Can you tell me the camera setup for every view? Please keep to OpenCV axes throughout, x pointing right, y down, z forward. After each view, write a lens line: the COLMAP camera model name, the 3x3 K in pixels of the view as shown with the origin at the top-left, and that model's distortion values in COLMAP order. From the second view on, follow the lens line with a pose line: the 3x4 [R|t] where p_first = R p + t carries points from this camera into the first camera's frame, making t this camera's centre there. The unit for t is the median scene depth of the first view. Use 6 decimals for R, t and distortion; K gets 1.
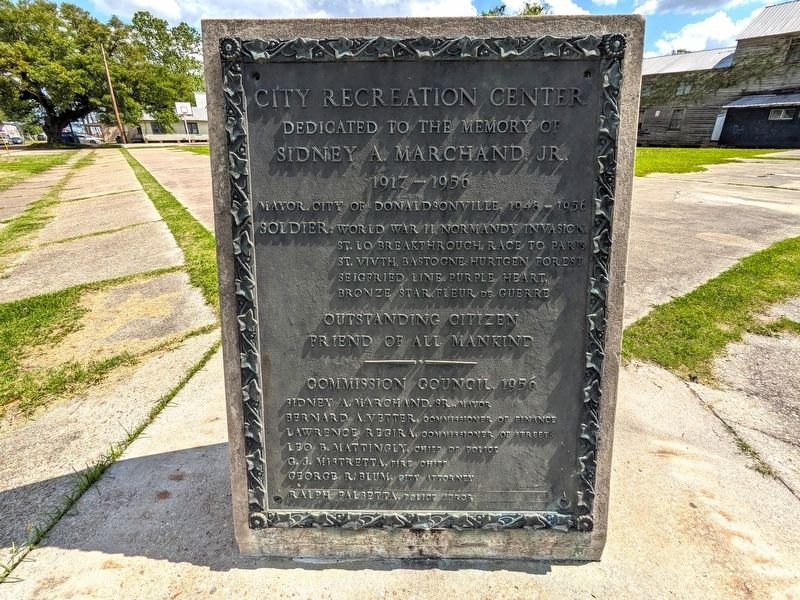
lens RADIAL K [[383.4, 0, 399.8], [0, 383.4, 295.3], [0, 0, 1]] dist [-0.001595, 0.000216]
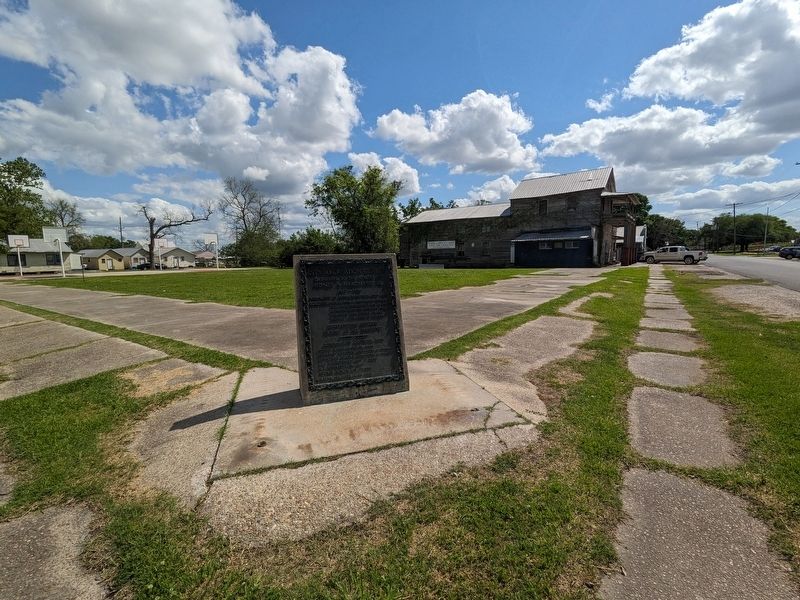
lens RADIAL K [[383.4, 0, 402.3], [0, 383.4, 296.5], [0, 0, 1]] dist [-0.001595, 0.000216]
pose [[0.939642, -0.048486, 0.338706, -0.764683], [0.147324, 0.950781, -0.272601, 0.908435], [-0.308817, 0.306047, 0.900537, -2.678308]]
